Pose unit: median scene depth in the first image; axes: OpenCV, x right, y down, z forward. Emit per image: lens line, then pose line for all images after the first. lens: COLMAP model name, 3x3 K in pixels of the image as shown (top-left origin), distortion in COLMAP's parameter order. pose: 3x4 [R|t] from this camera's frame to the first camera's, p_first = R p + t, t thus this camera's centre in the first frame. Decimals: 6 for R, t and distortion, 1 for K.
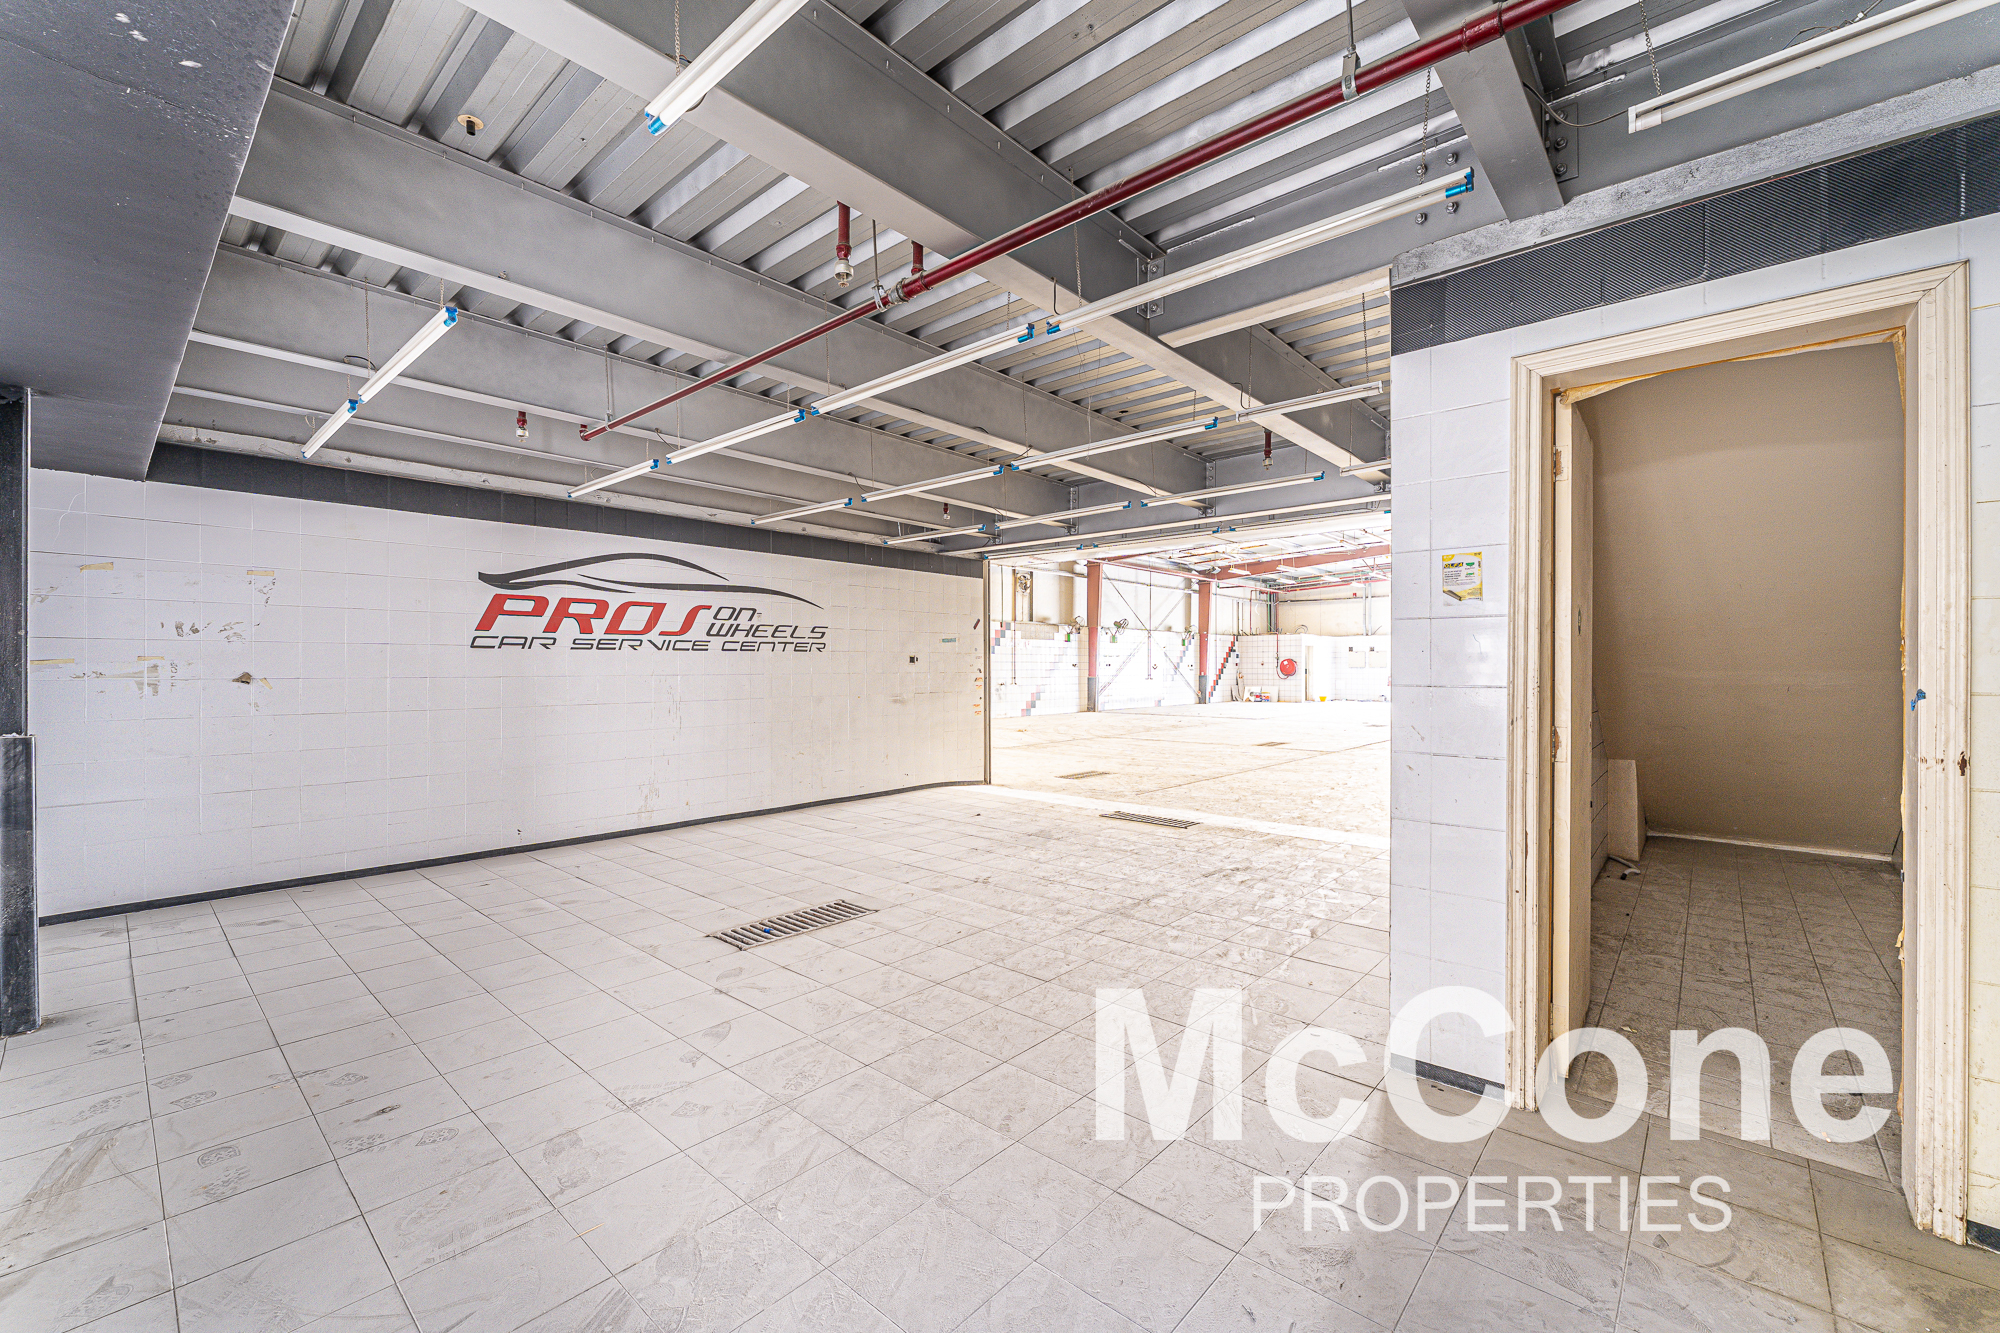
lens RADIAL K [[828.0, 0, 998.8], [0, 828.0, 670.5], [0, 0, 1]] dist [-0.000998, -0.000147]
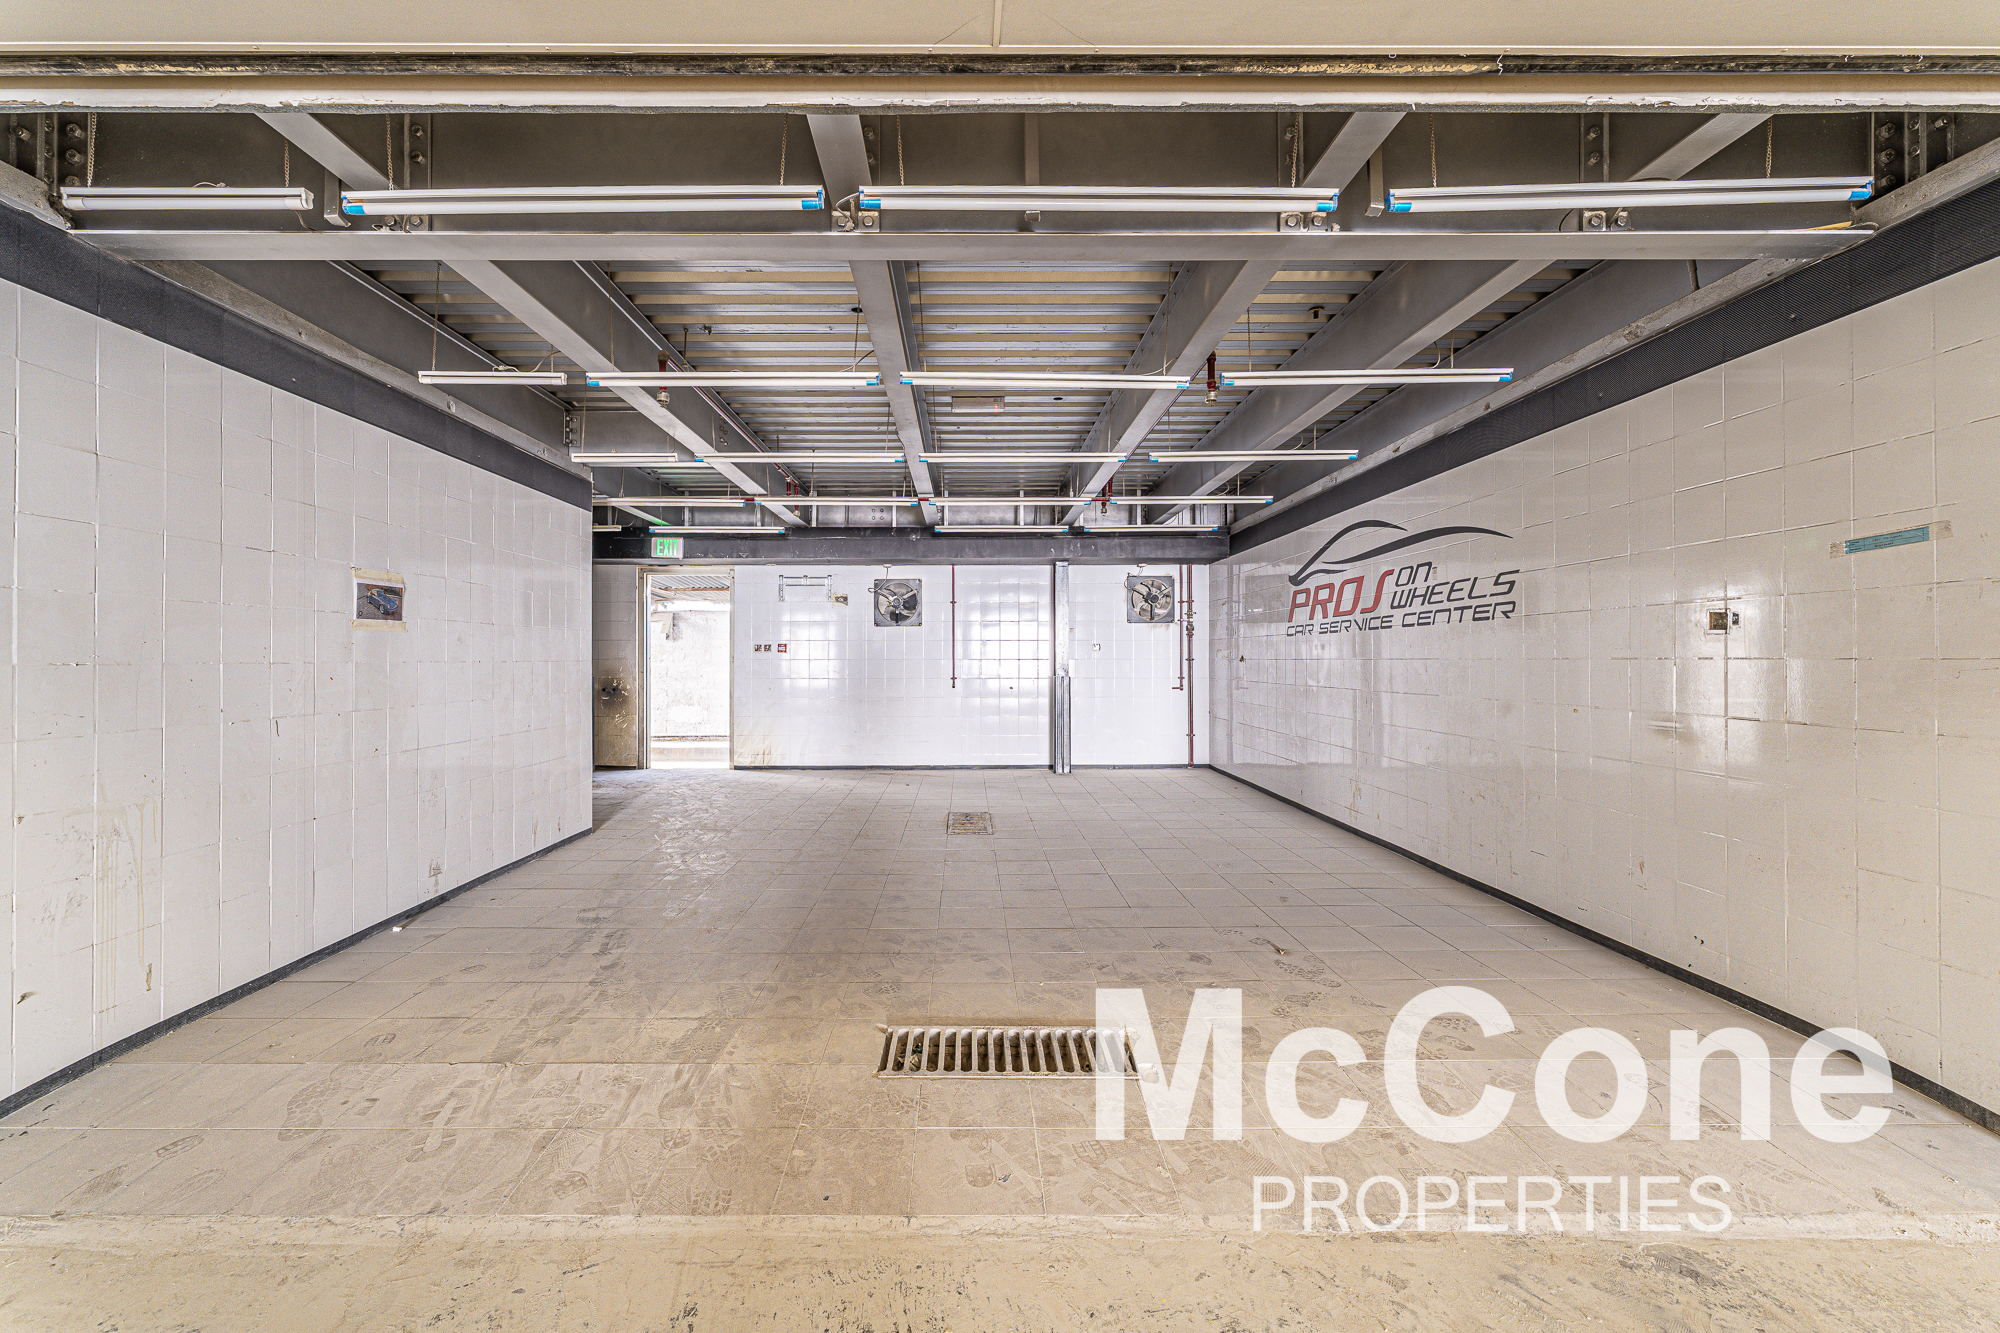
lens RADIAL K [[828.0, 0, 1013.4], [0, 828.0, 657.3], [0, 0, 1]] dist [-0.000998, -0.000147]
pose [[-0.751157, 0.002480, -0.660119, 0.408743], [-0.000653, 0.999990, 0.004501, 0.000323], [0.660123, 0.003812, -0.751147, 1.286934]]
